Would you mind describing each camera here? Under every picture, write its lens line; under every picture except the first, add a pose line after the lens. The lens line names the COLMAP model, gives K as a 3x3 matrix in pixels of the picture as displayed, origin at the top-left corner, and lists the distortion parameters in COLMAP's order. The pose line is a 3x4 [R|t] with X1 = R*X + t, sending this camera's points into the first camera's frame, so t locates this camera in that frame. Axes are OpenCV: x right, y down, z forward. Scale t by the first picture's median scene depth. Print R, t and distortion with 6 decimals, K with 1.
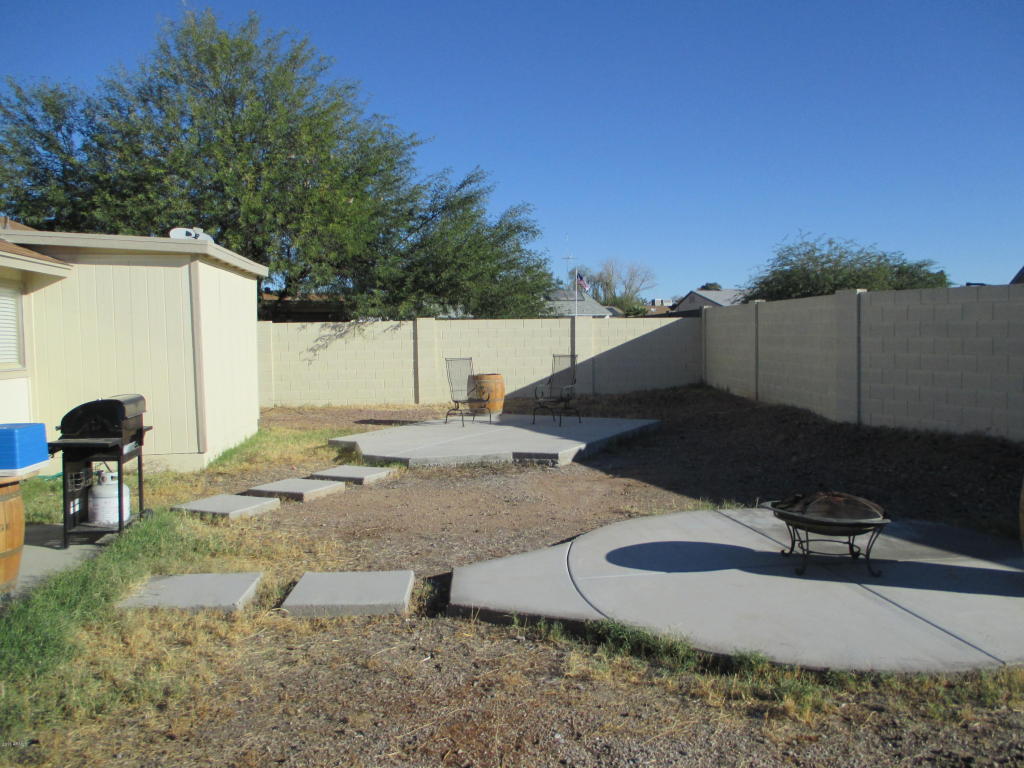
lens RADIAL K [[849.7, 0, 512.0], [0, 849.7, 384.0], [0, 0, 1]] dist [-0.032069, -0.002274]
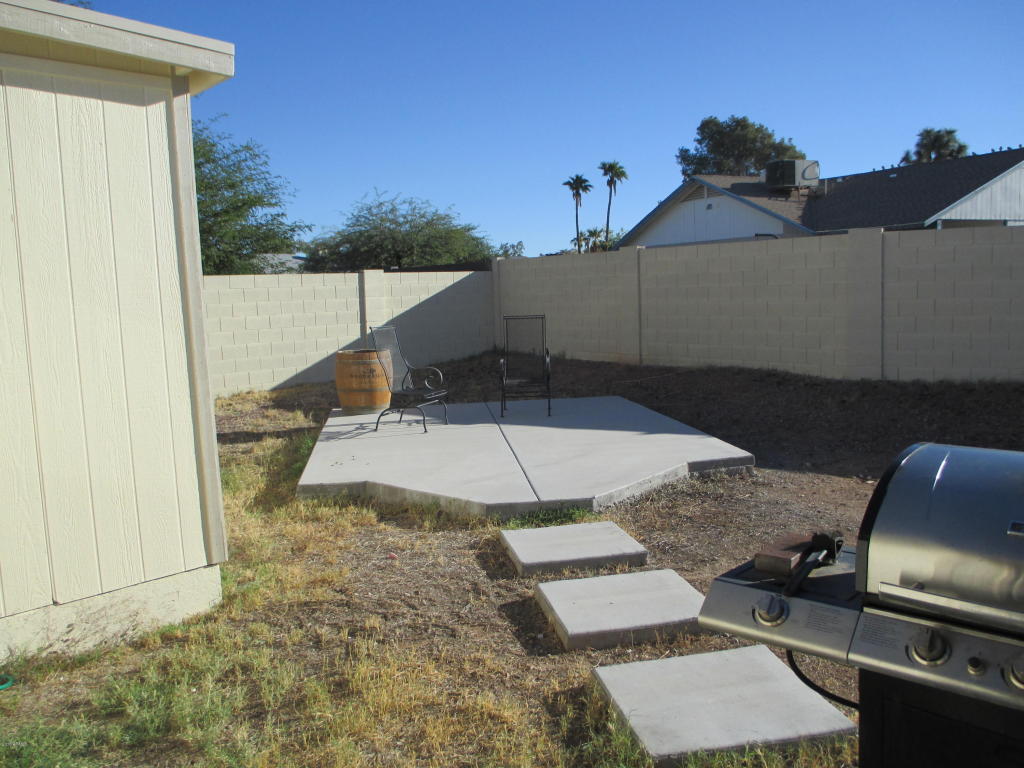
lens RADIAL K [[849.7, 0, 512.0], [0, 849.7, 384.0], [0, 0, 1]] dist [-0.032069, -0.002274]
pose [[0.812908, -0.079403, 0.576955, -0.262003], [0.057993, 0.996775, 0.055470, -0.012691], [-0.579498, -0.011632, 0.814891, 0.304400]]
